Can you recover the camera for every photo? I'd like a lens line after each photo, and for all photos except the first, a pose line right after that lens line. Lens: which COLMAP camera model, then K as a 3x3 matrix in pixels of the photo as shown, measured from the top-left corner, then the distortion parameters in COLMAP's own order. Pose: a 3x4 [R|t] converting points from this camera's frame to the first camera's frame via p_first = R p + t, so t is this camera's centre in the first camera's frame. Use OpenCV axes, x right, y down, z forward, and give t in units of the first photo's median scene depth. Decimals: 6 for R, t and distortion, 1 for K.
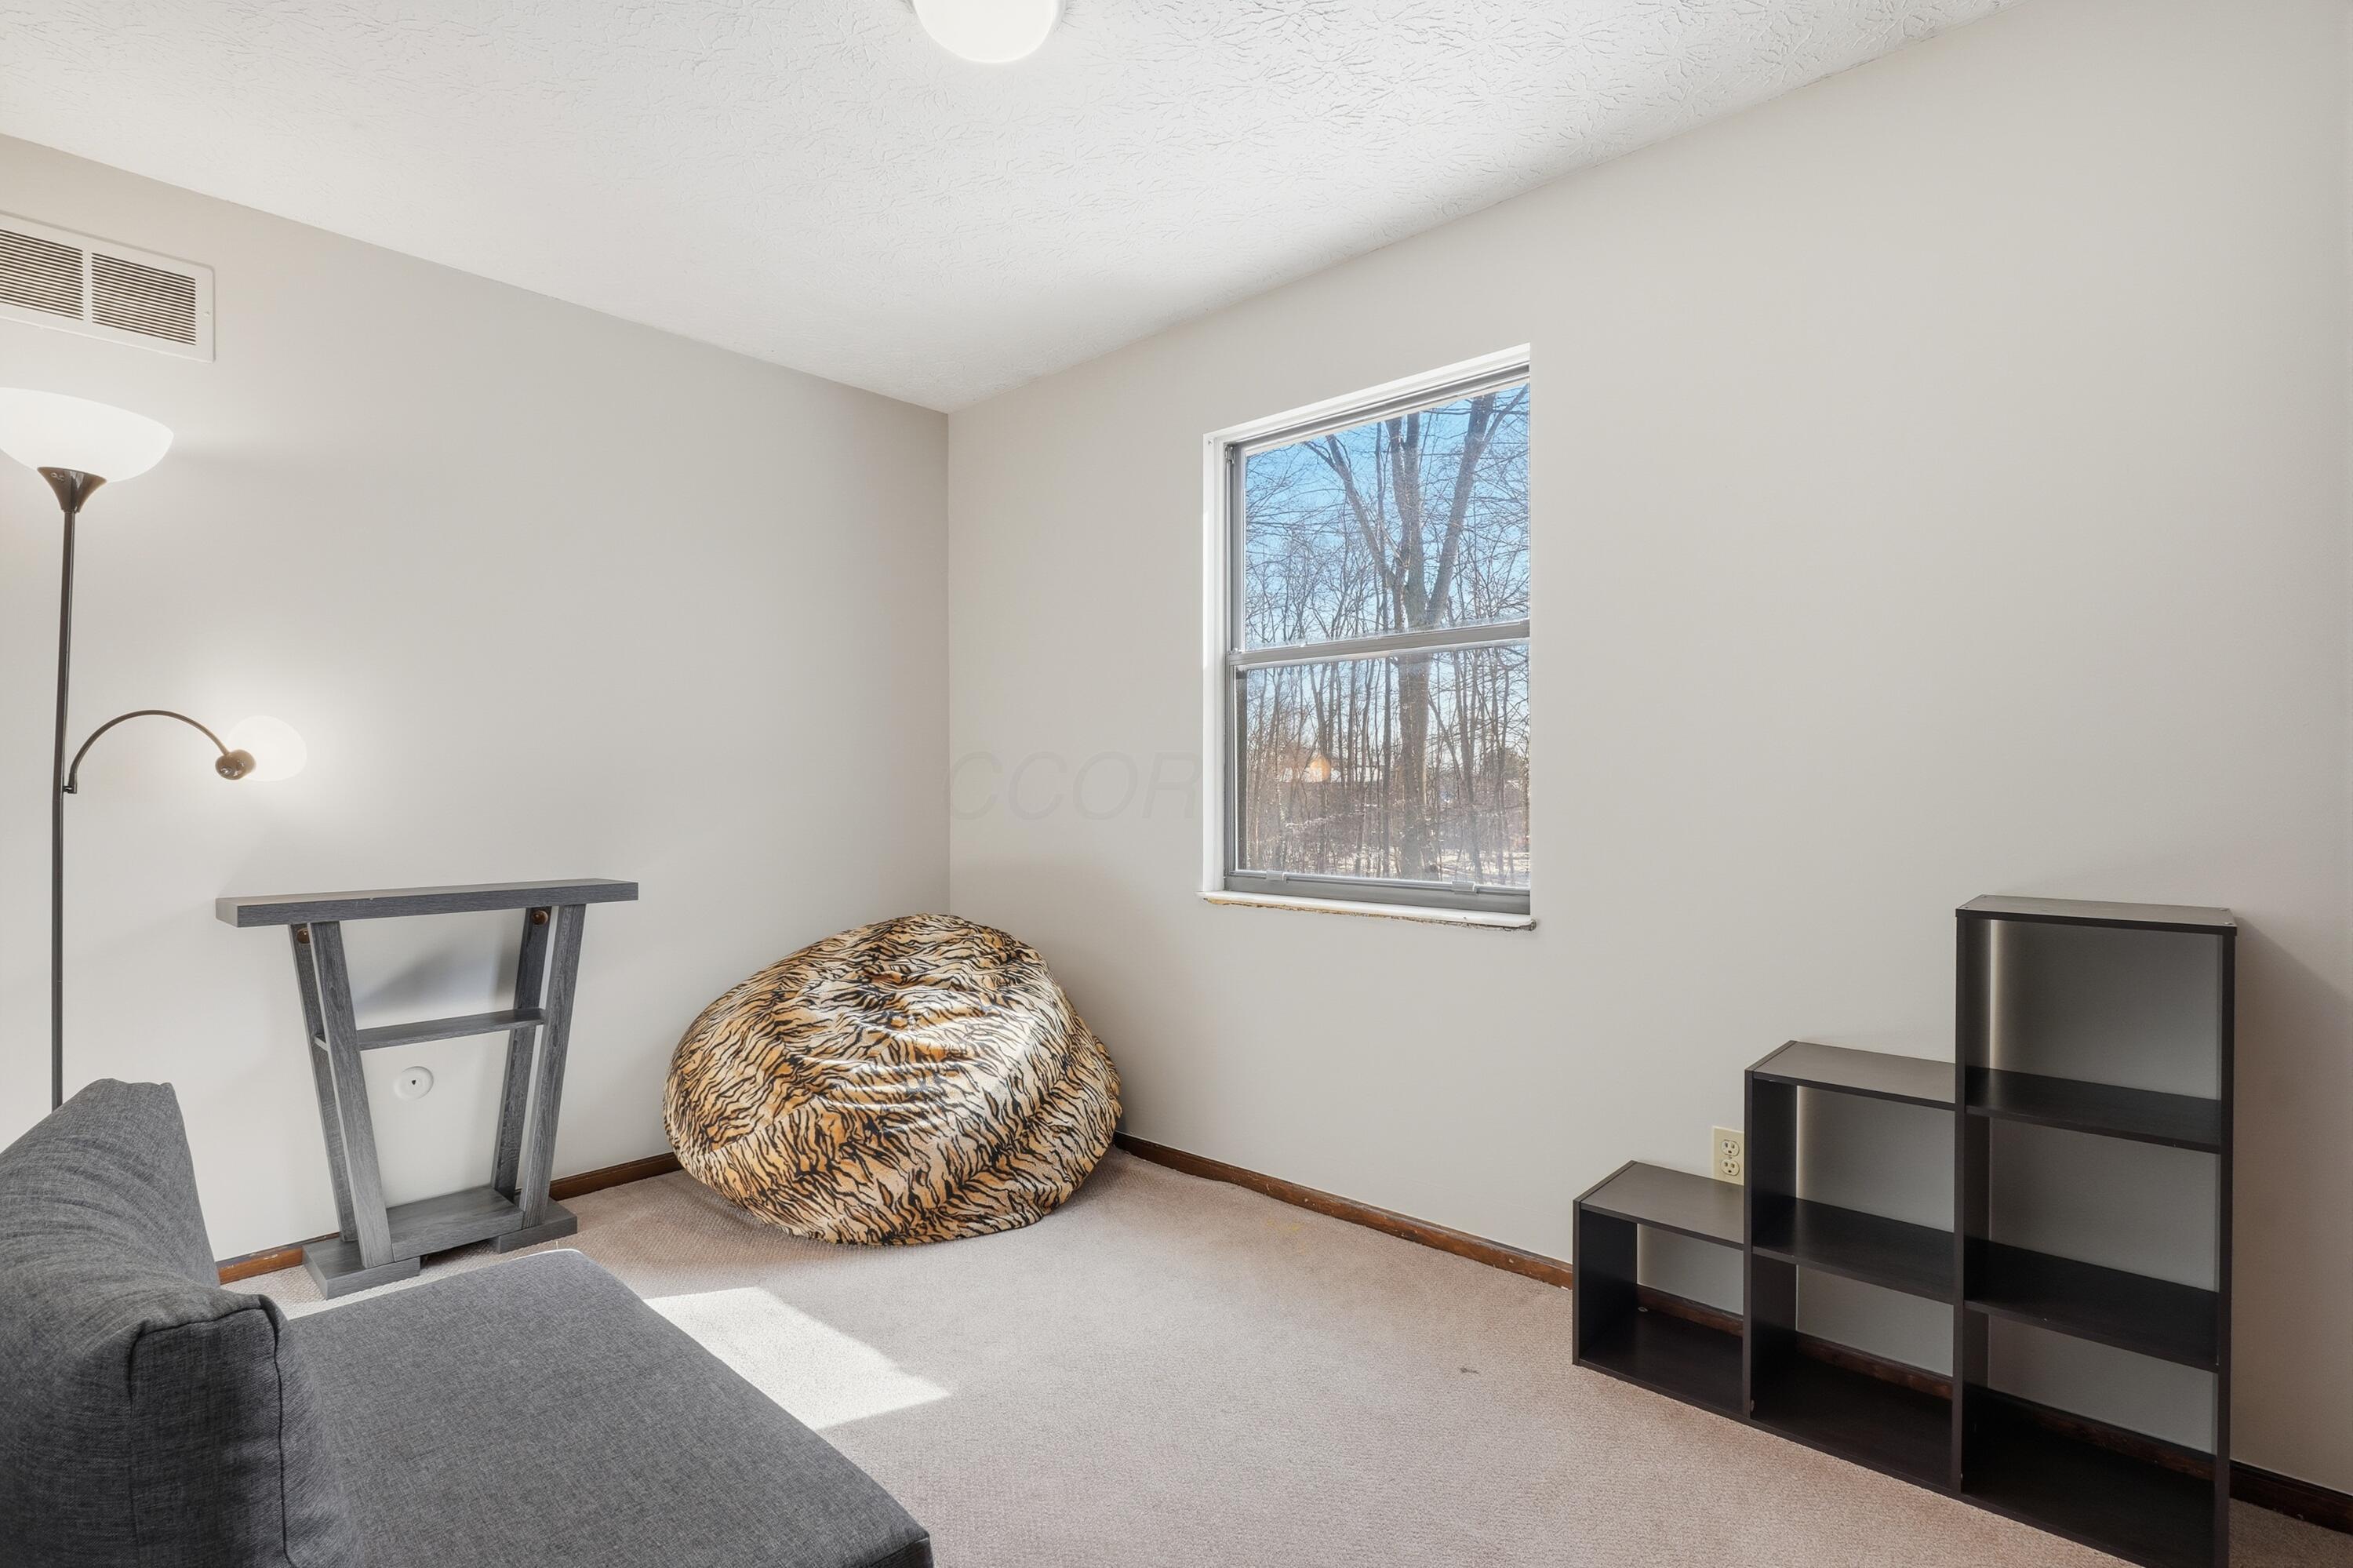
lens RADIAL K [[1108.8, 0, 1176.3], [0, 1108.8, 793.4], [0, 0, 1]] dist [-0.009314, 0.001902]
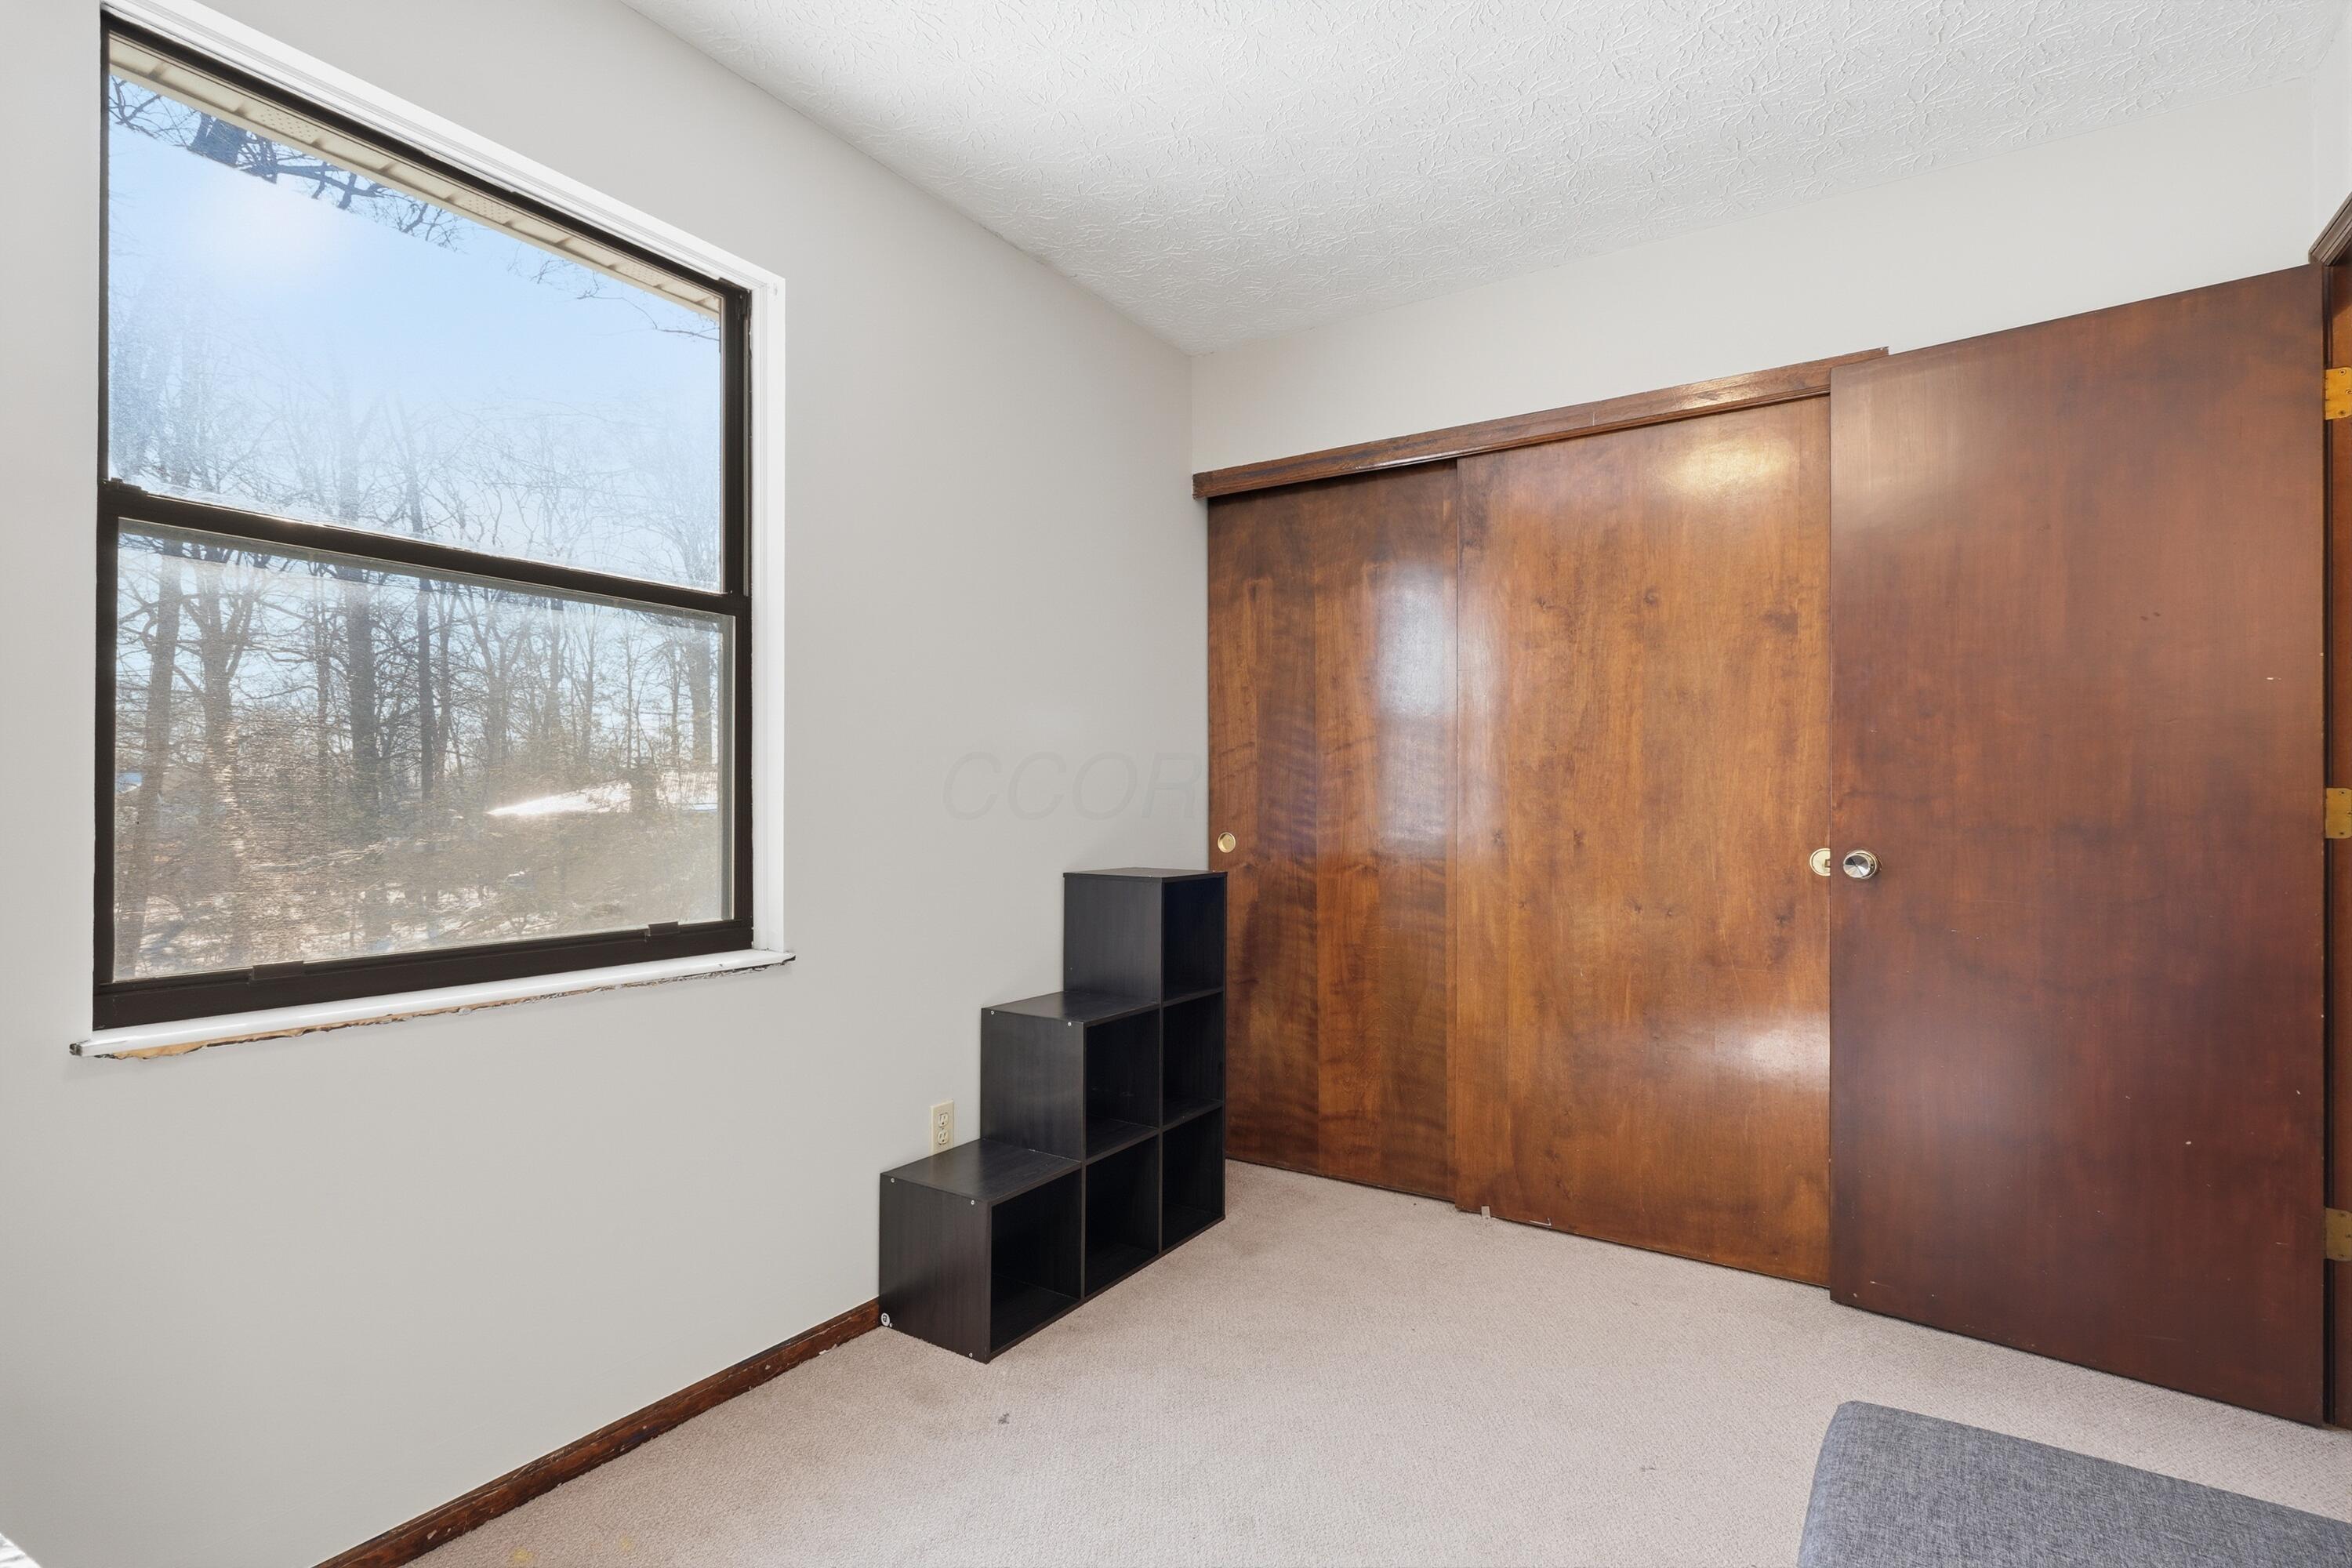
lens RADIAL K [[1108.2, 0, 1175.8], [0, 1108.2, 793.4], [0, 0, 1]] dist [-0.009314, 0.001902]
pose [[-0.154945, -0.008822, 0.987884, -0.710781], [-0.001048, 0.999961, 0.008765, -0.013747], [-0.987923, 0.000323, -0.154948, 1.032837]]
